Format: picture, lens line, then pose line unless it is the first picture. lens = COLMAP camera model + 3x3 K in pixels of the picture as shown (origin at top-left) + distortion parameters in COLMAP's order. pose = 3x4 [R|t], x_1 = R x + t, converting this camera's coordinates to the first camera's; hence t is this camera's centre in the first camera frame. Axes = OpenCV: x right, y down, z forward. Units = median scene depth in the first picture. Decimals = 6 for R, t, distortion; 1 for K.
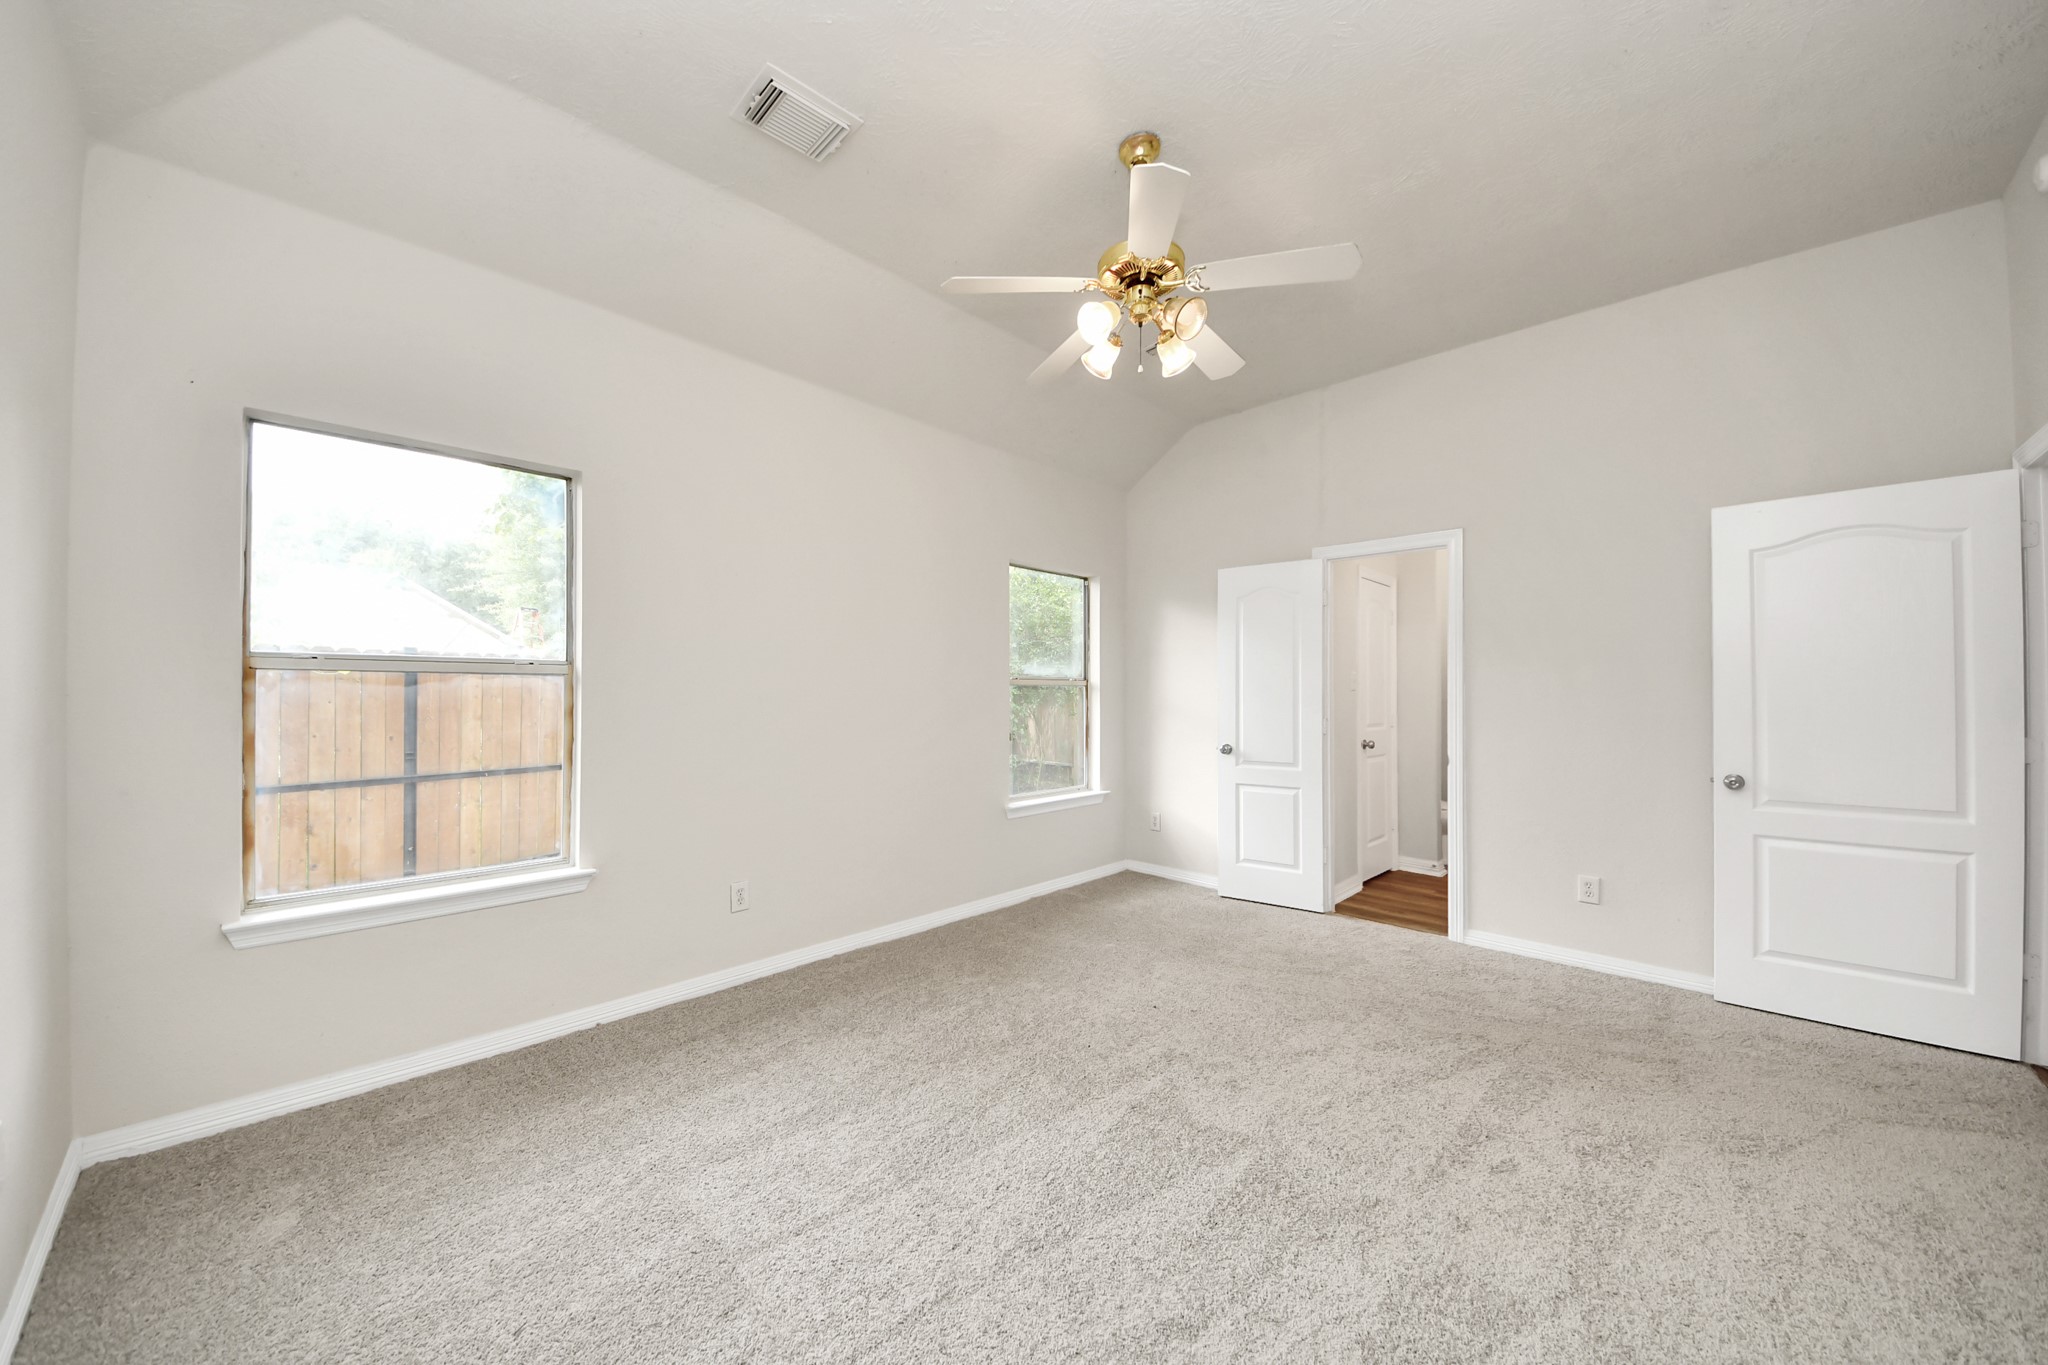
lens RADIAL K [[732.4, 0, 1024.0], [0, 732.4, 682.5], [0, 0, 1]] dist [0.000884, -0.008512]
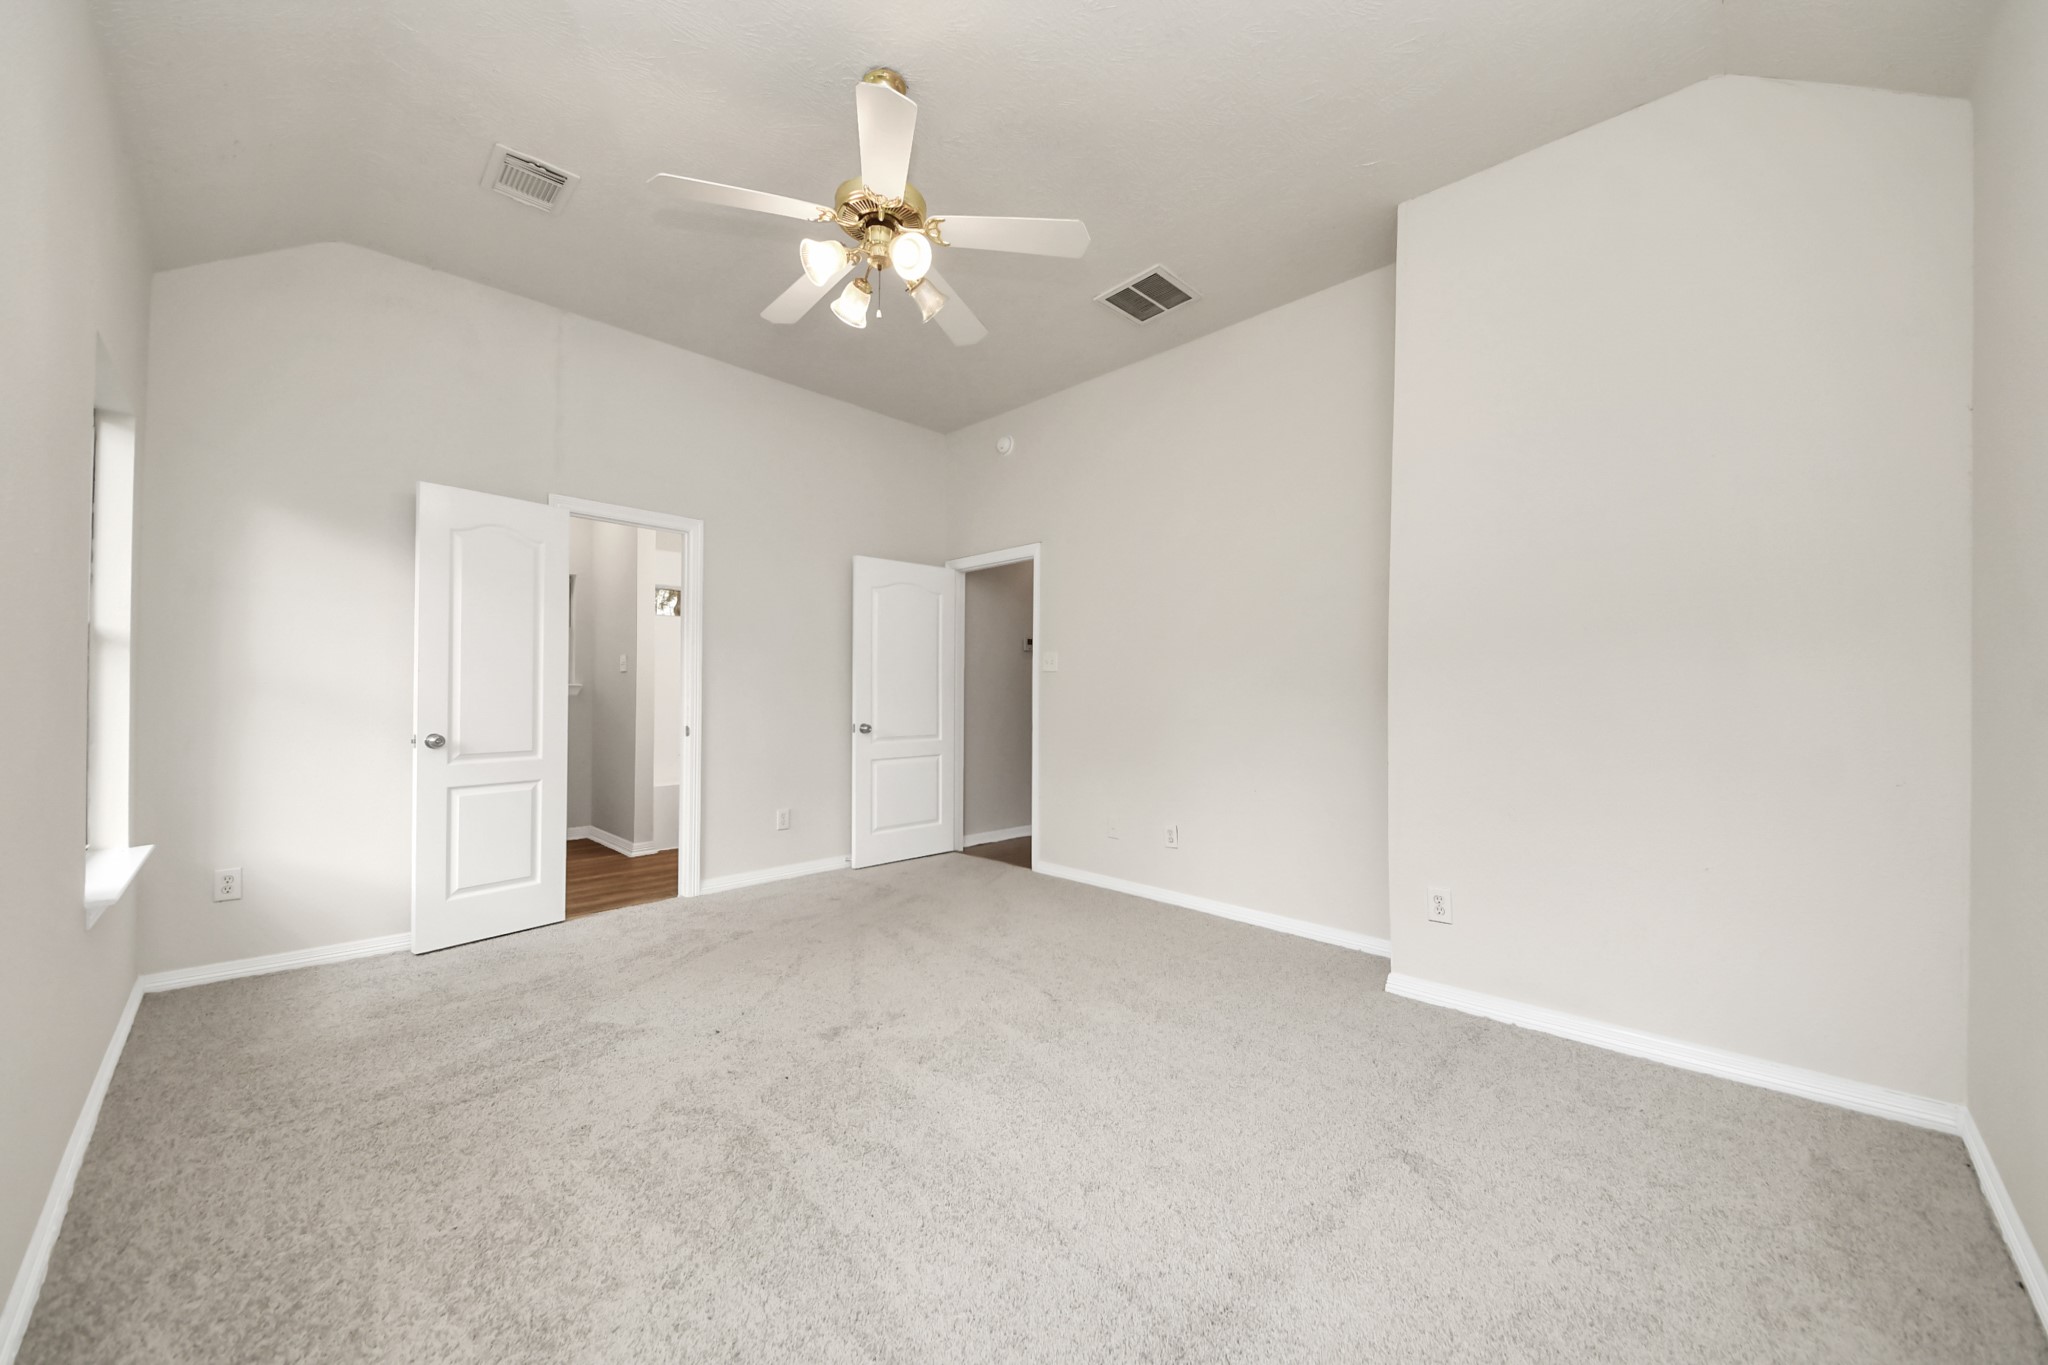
lens RADIAL K [[732.4, 0, 1024.0], [0, 732.4, 682.5], [0, 0, 1]] dist [0.000884, -0.008512]
pose [[-0.001719, 0.014832, 0.999889, -0.512218], [-0.014575, 0.999783, -0.014856, 0.043726], [-0.999892, -0.014599, -0.001503, 0.519502]]
